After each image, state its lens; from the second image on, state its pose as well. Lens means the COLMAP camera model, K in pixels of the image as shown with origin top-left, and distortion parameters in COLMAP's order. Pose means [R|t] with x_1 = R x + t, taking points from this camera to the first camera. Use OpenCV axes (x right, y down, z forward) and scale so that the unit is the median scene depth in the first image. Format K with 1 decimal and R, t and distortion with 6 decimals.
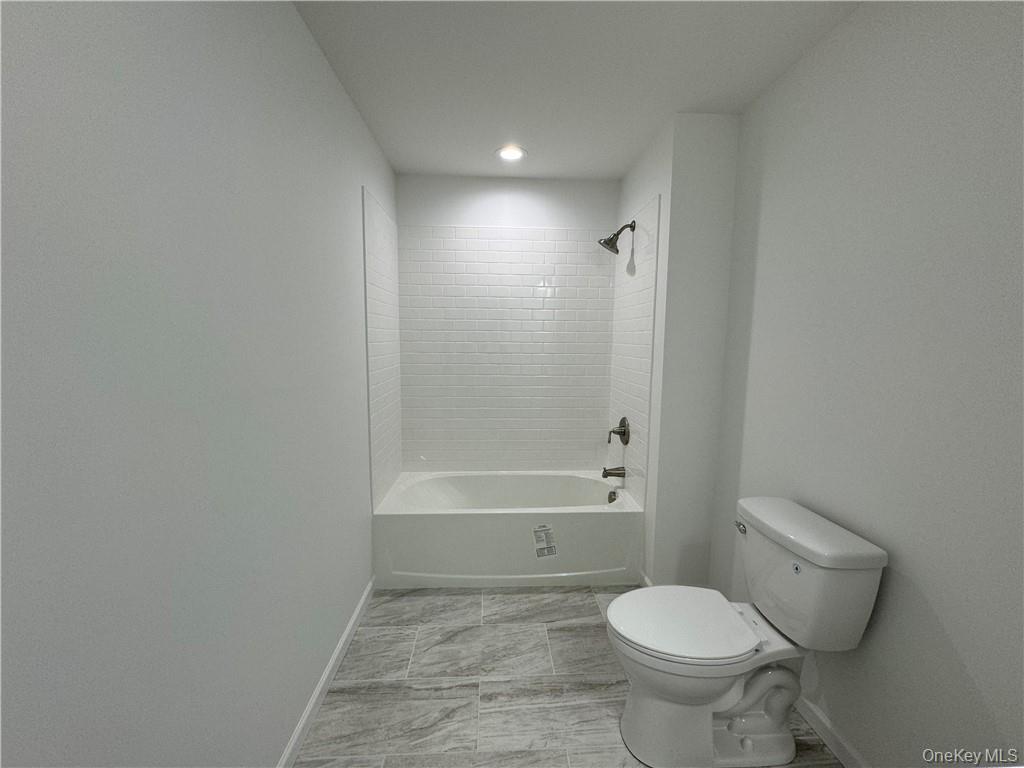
lens RADIAL K [[407.5, 0, 511.0], [0, 407.5, 383.1], [0, 0, 1]] dist [-0.003293, 0.000526]
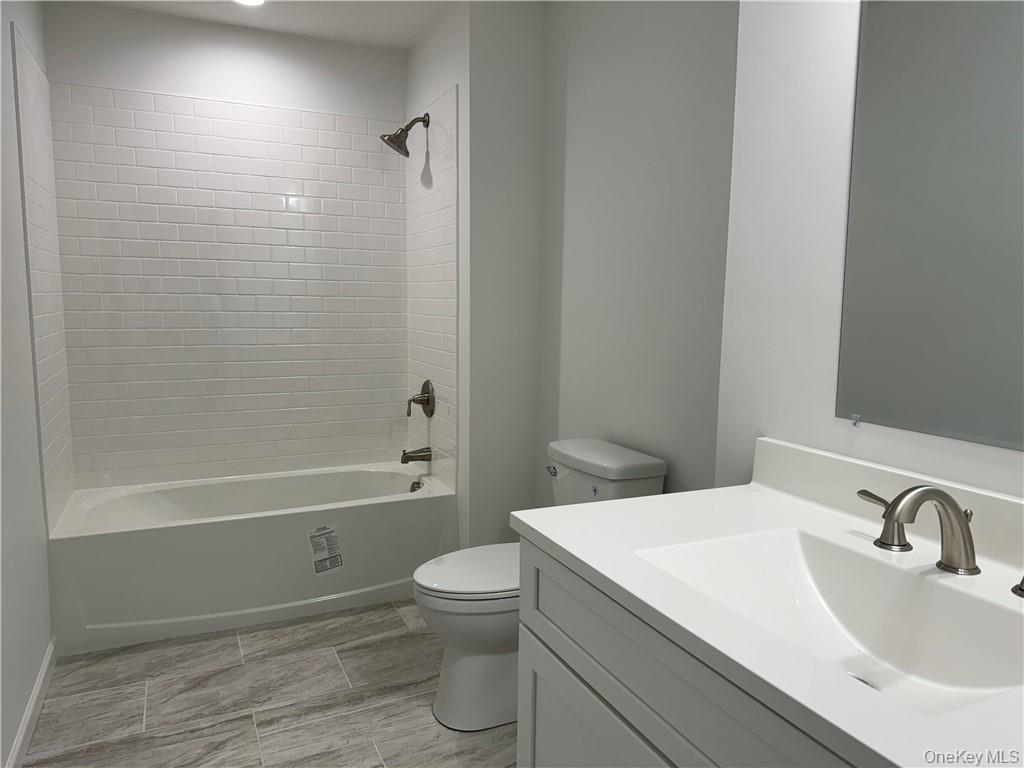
lens RADIAL K [[717.3, 0, 511.2], [0, 717.3, 385.5], [0, 0, 1]] dist [0.088170, -0.105067]
pose [[0.926795, -0.044933, 0.372870, -0.082462], [0.039304, 0.998970, 0.022687, 0.084130], [-0.373505, -0.006371, 0.927606, -0.329697]]
